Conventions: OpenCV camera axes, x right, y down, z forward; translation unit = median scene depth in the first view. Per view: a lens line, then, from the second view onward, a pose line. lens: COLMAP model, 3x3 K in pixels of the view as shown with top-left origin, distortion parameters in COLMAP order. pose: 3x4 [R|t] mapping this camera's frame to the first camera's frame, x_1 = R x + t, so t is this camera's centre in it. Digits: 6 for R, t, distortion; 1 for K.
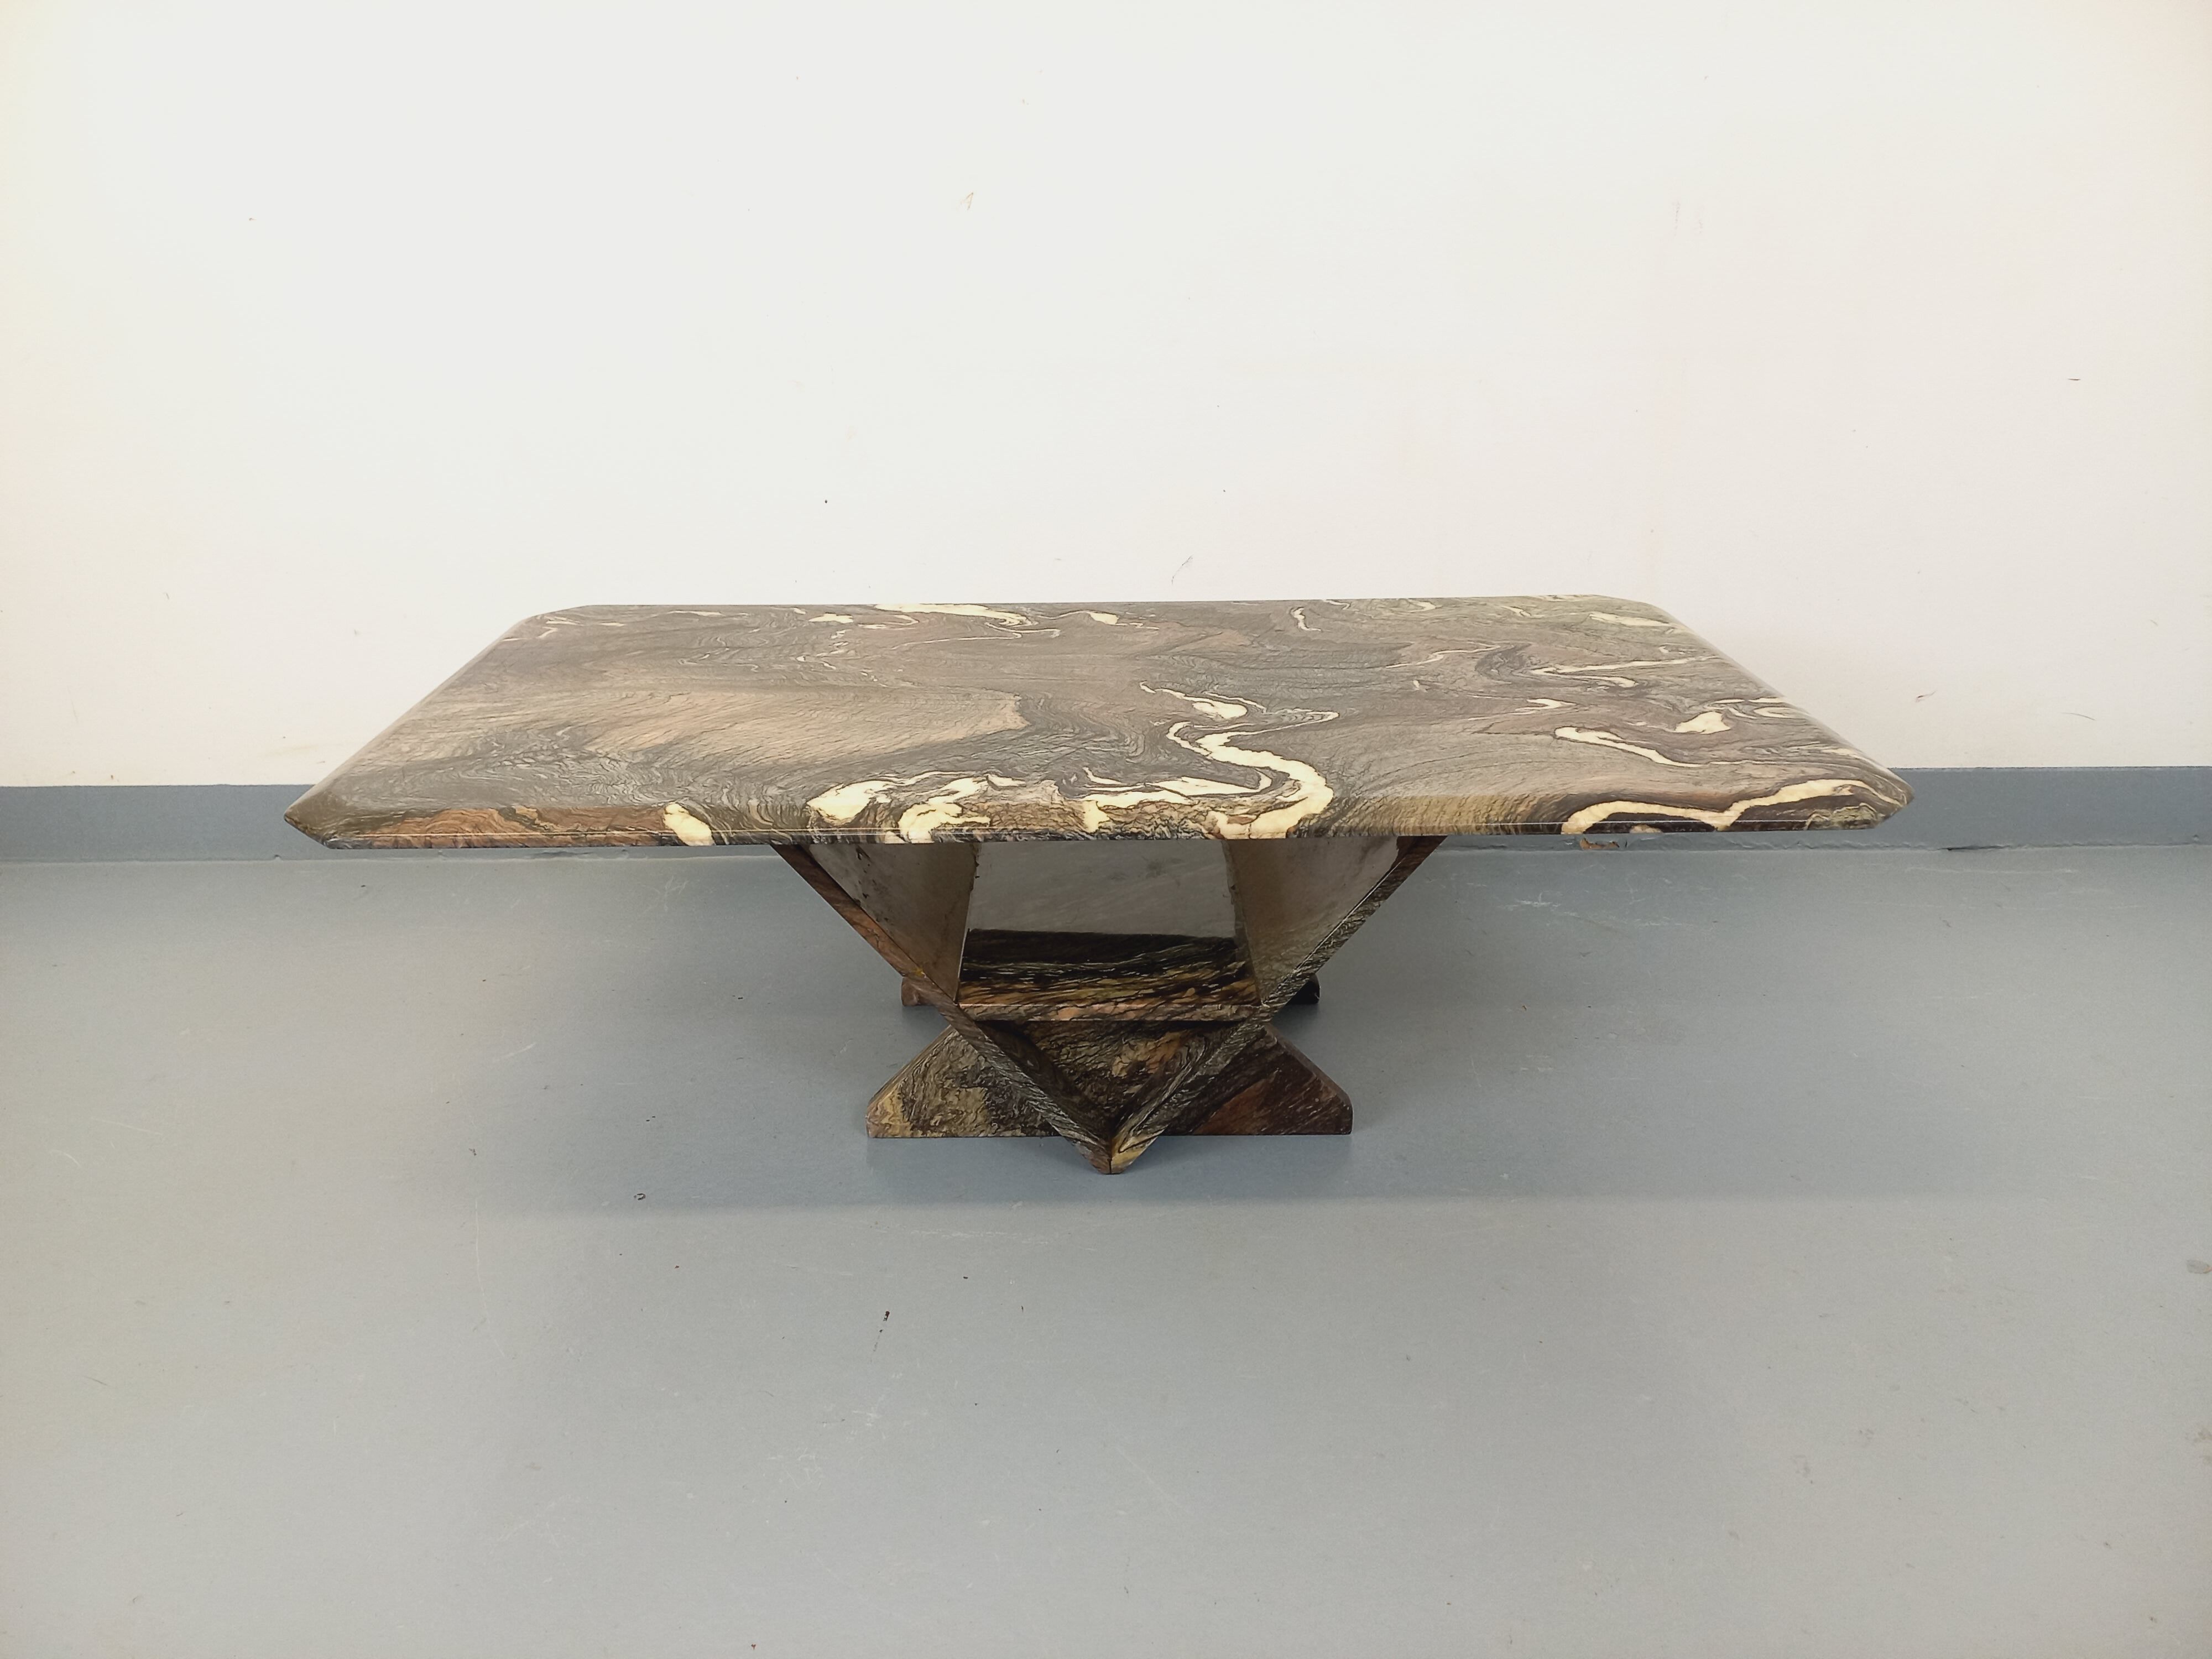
lens RADIAL K [[1594.6, 0, 1106.0], [0, 1594.6, 829.5], [0, 0, 1]] dist [0.109639, -0.116445]
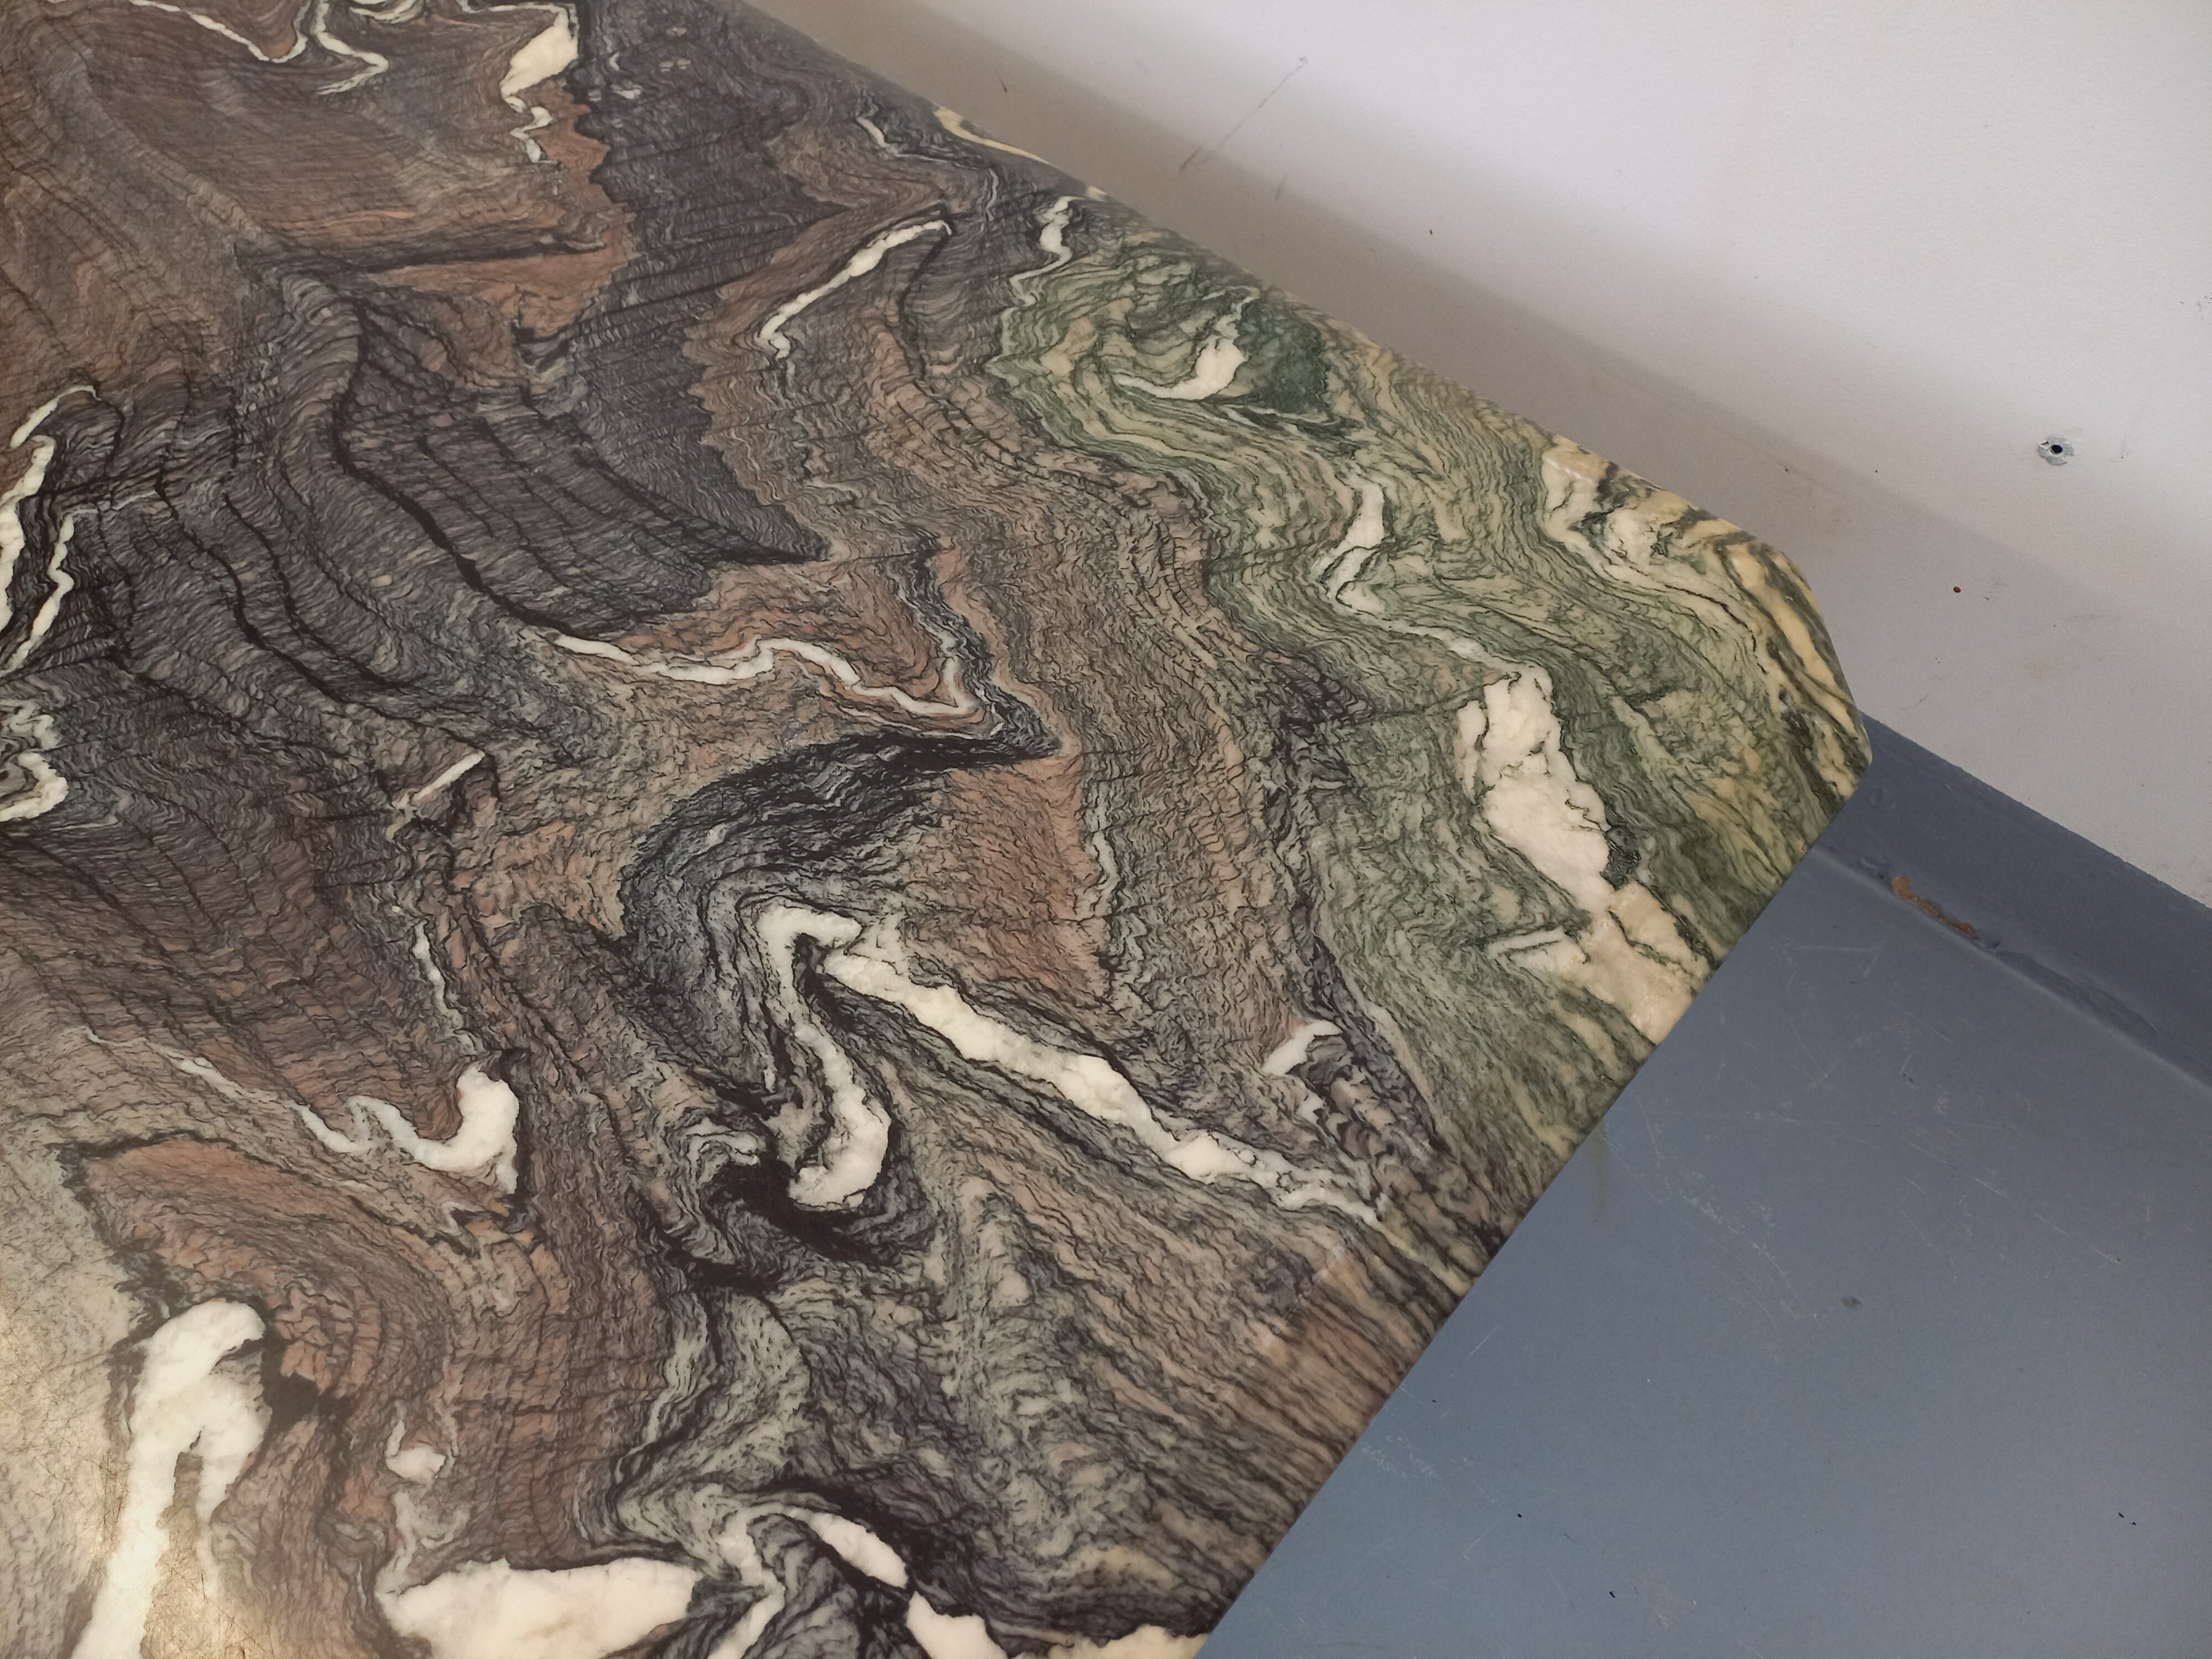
lens RADIAL K [[1608.7, 0, 1097.8], [0, 1608.7, 817.8], [0, 0, 1]] dist [0.107455, -0.139741]
pose [[0.732124, 0.559876, -0.387986, 0.460227], [-0.217268, 0.731773, 0.645990, -0.357986], [0.645592, -0.388648, 0.657392, 0.911307]]
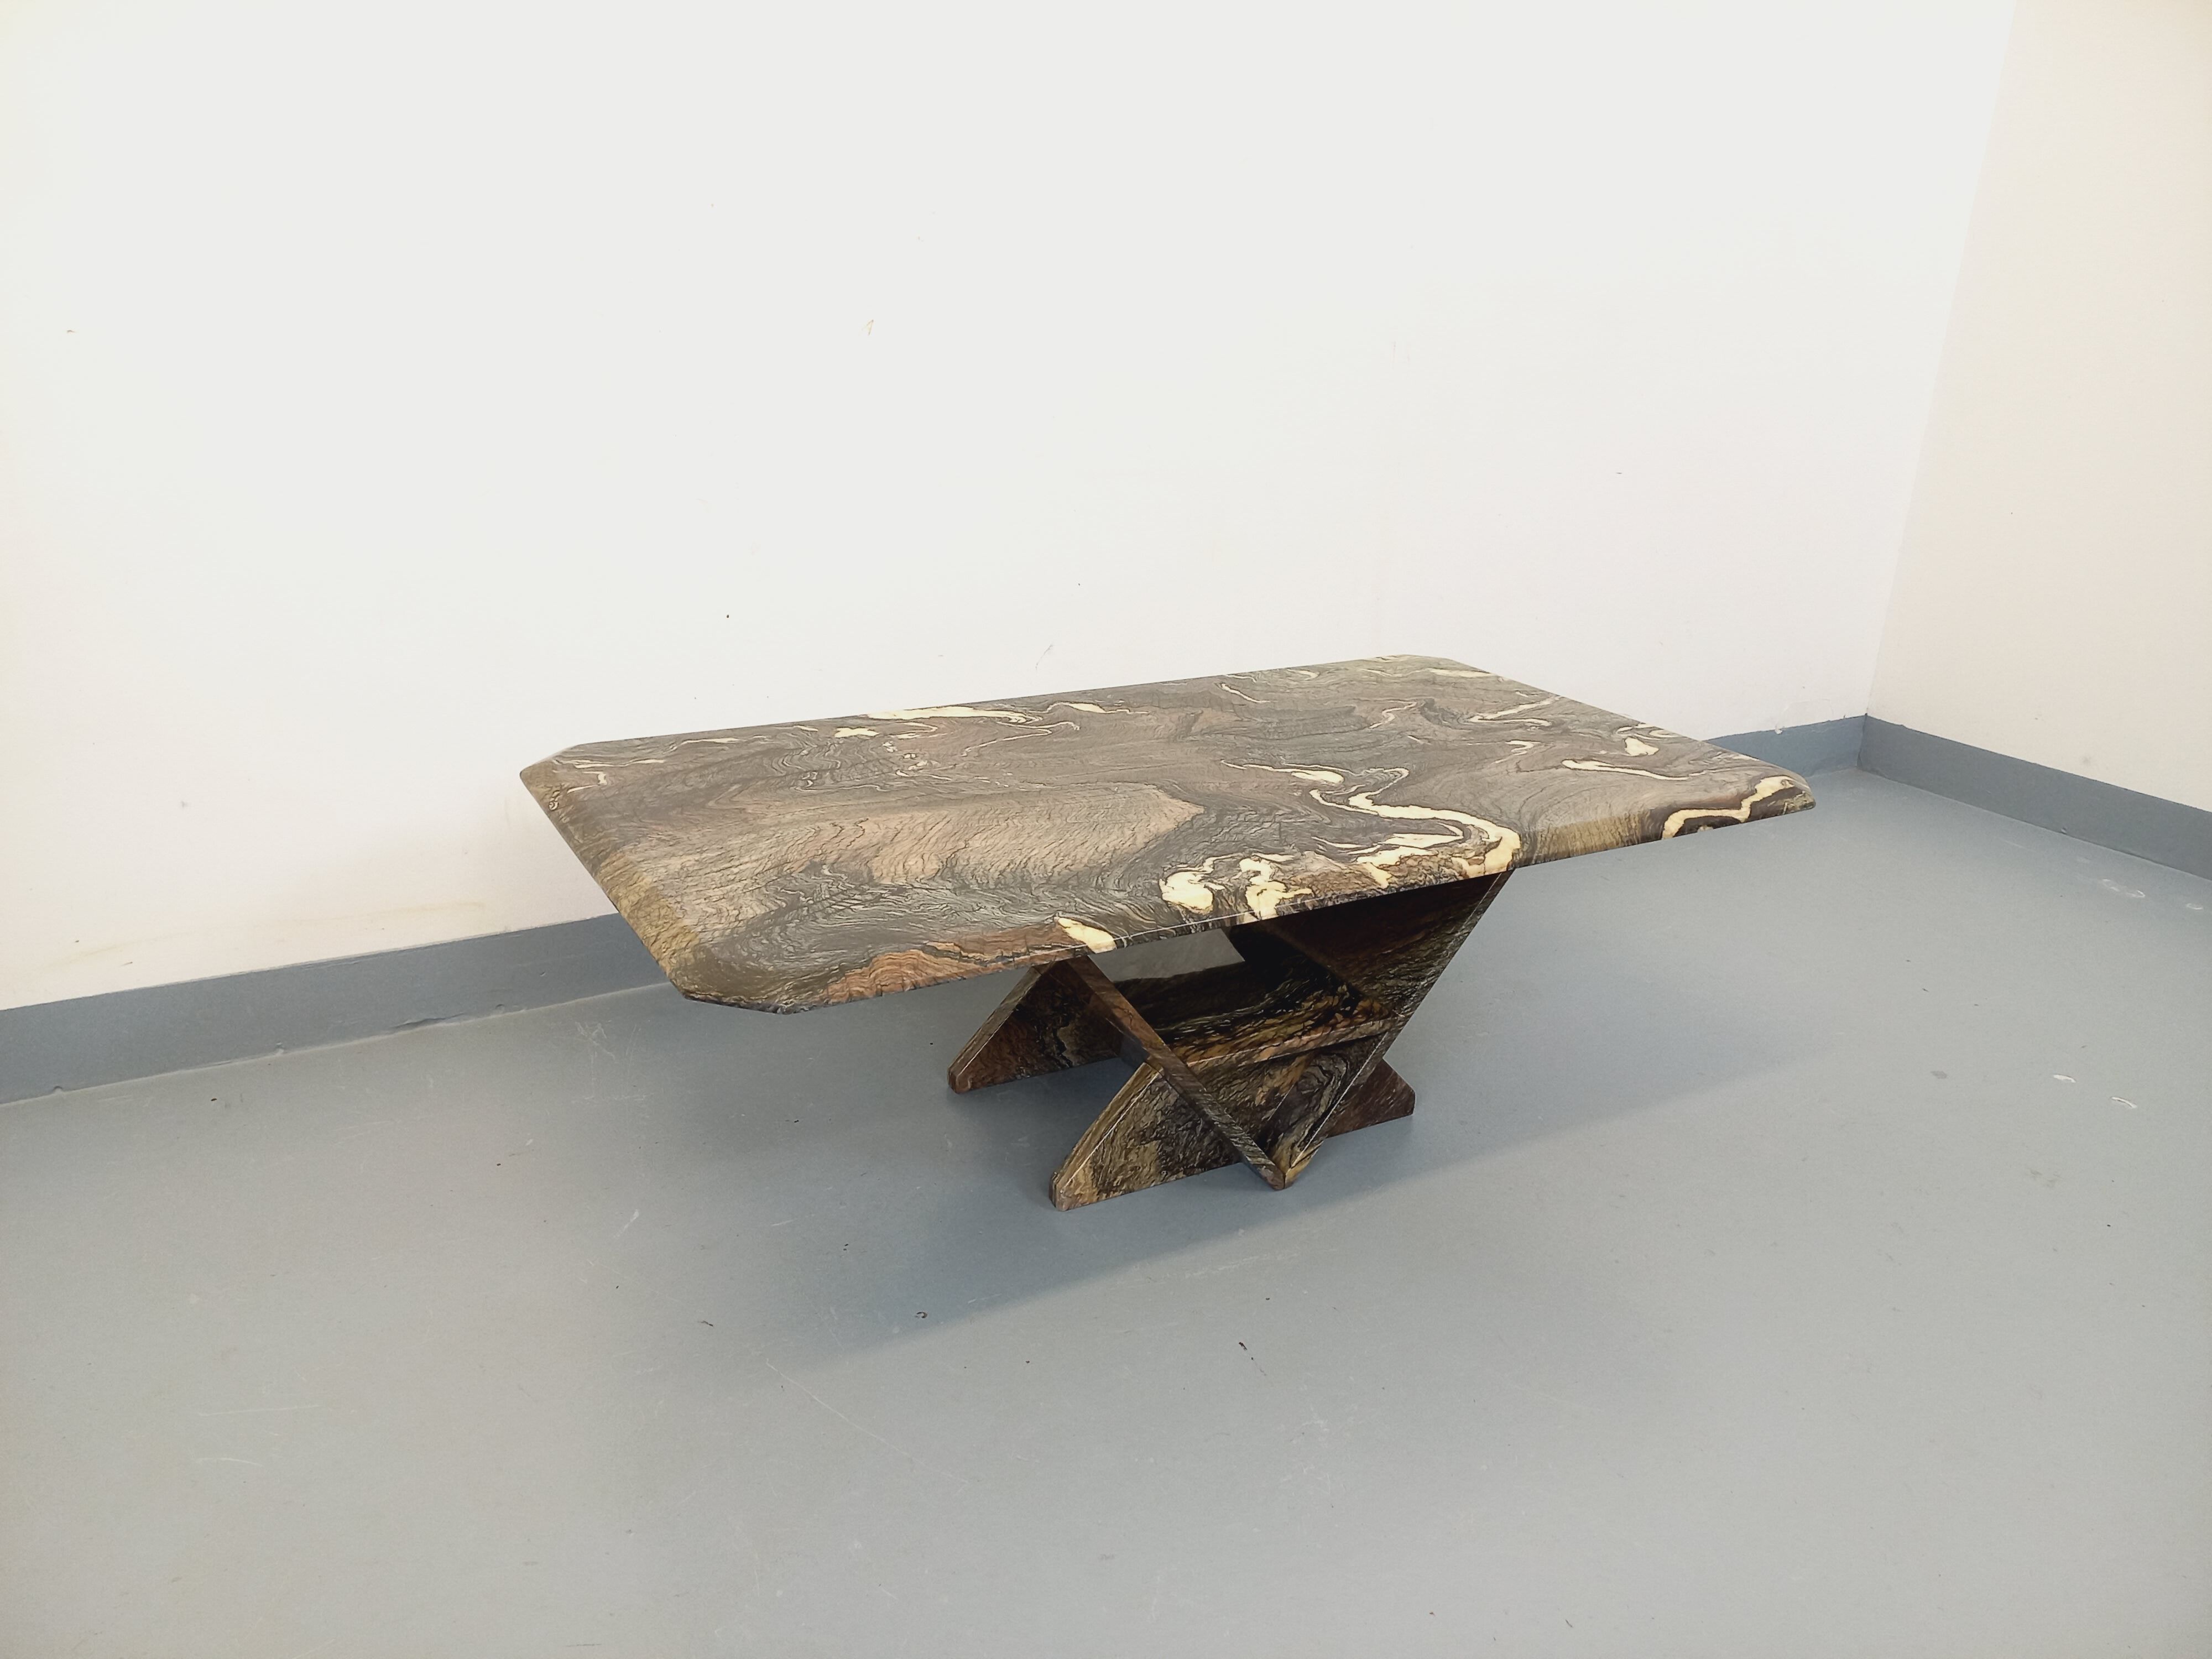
lens RADIAL K [[1597.5, 0, 1111.9], [0, 1597.5, 813.7], [0, 0, 1]] dist [0.111355, -0.101686]
pose [[0.871861, -0.121736, 0.474382, -0.638716], [0.139071, 0.990281, -0.001469, -0.068291], [-0.469593, 0.067254, 0.880318, 0.028114]]
